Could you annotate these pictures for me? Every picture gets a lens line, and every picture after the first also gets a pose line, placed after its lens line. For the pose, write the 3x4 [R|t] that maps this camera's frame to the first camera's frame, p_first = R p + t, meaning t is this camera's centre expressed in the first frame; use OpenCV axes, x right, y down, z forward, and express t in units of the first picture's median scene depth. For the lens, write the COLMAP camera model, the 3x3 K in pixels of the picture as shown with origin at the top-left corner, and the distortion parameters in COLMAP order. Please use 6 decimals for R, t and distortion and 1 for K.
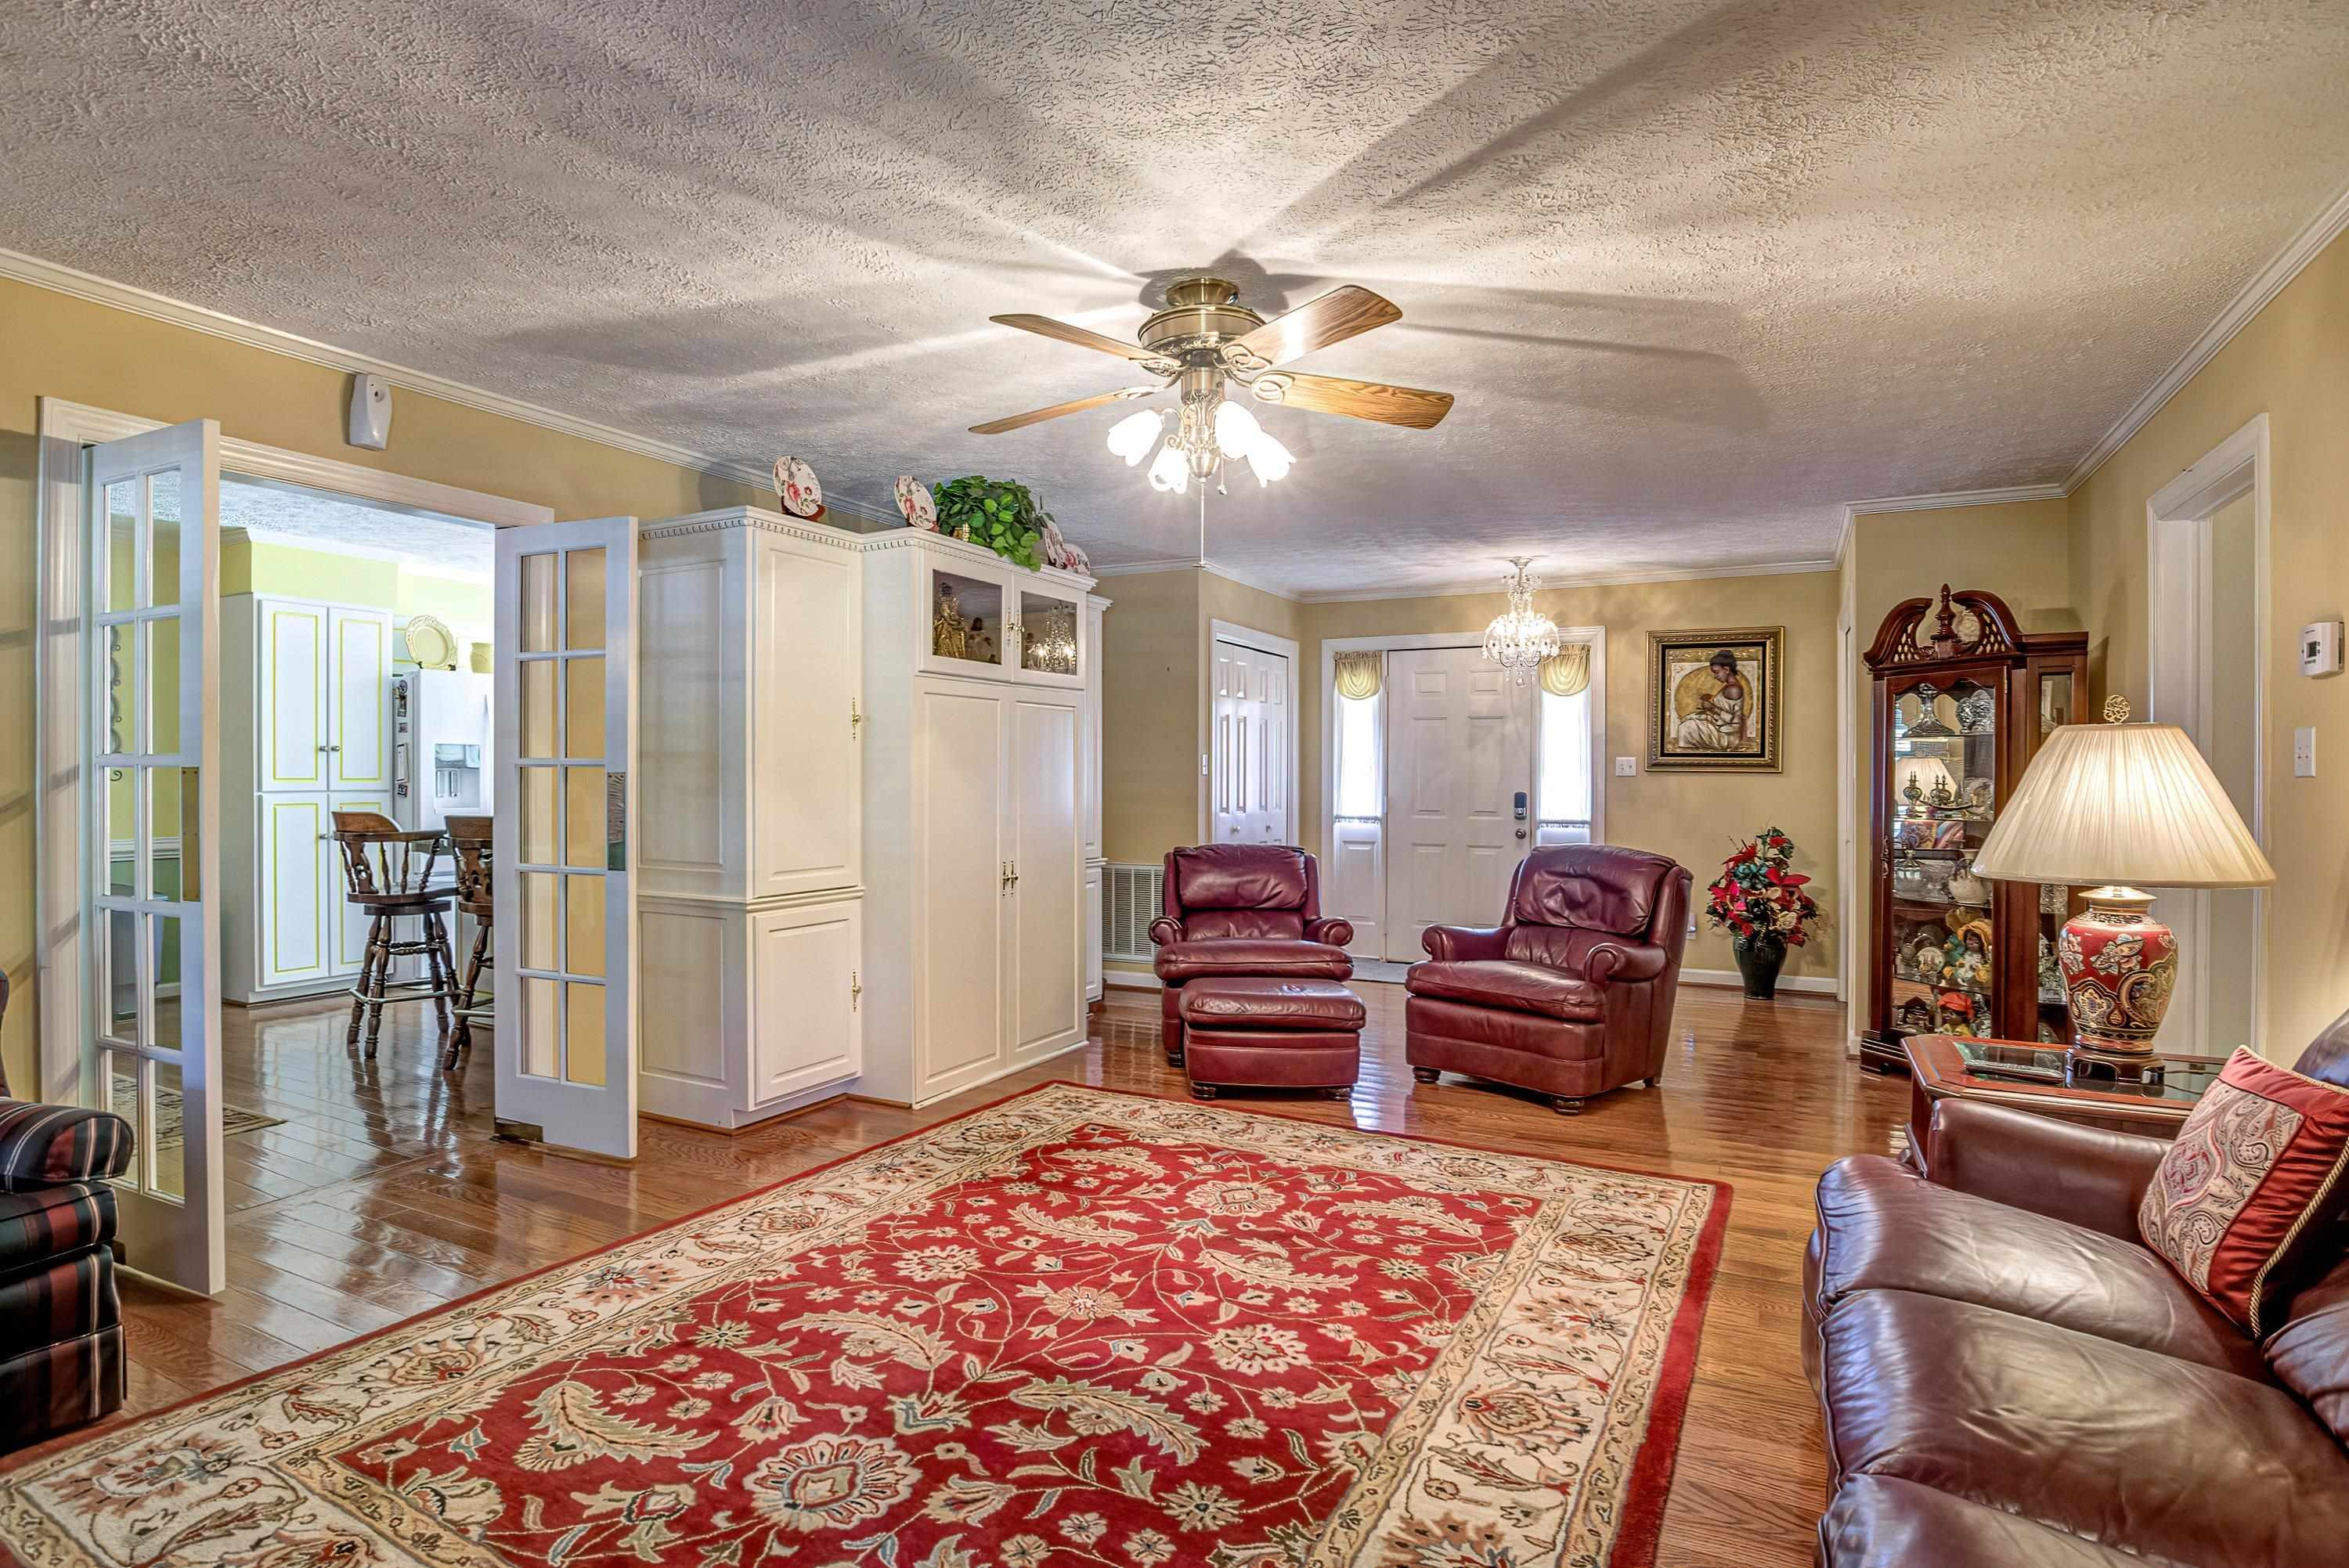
lens RADIAL K [[1196.9, 0, 1163.0], [0, 1196.9, 782.1], [0, 0, 1]] dist [-0.043720, 0.010338]
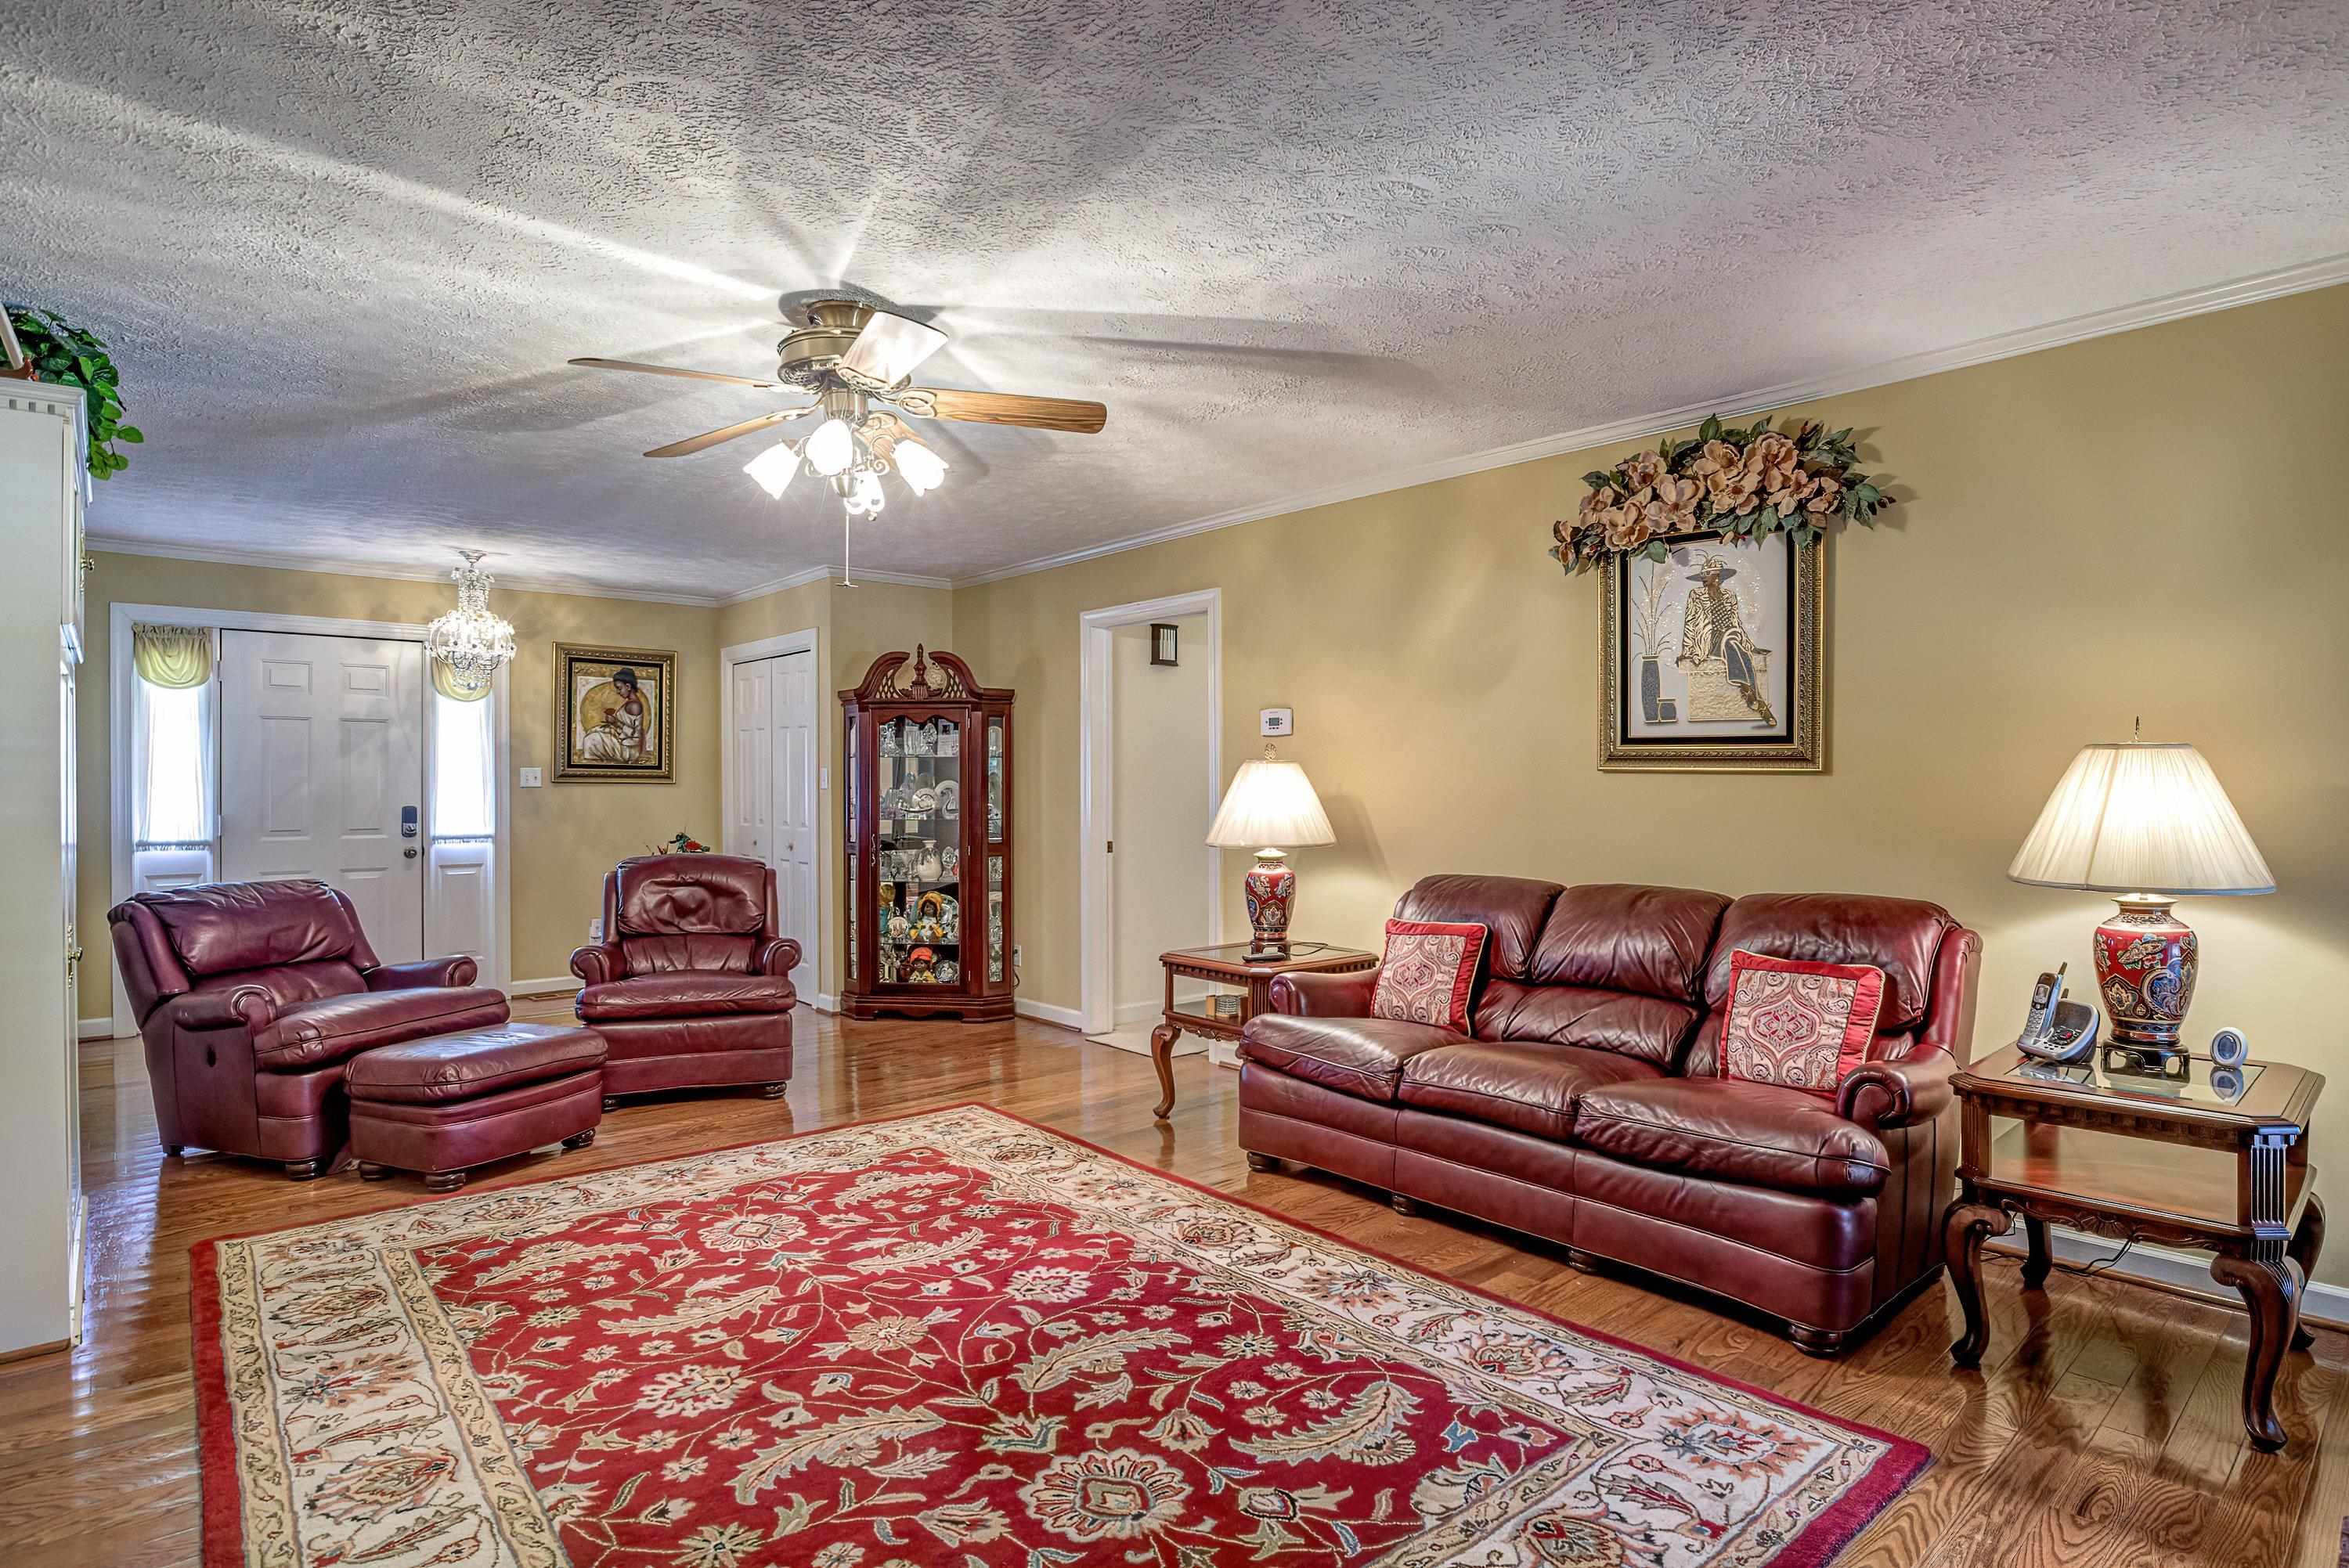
lens RADIAL K [[1196.9, 0, 1168.2], [0, 1196.9, 781.9], [0, 0, 1]] dist [-0.043720, 0.010338]
pose [[0.363119, -0.001454, 0.931742, -0.726429], [0.006428, 0.999979, -0.000945, -0.011273], [-0.931721, 0.006332, 0.363121, 0.347481]]
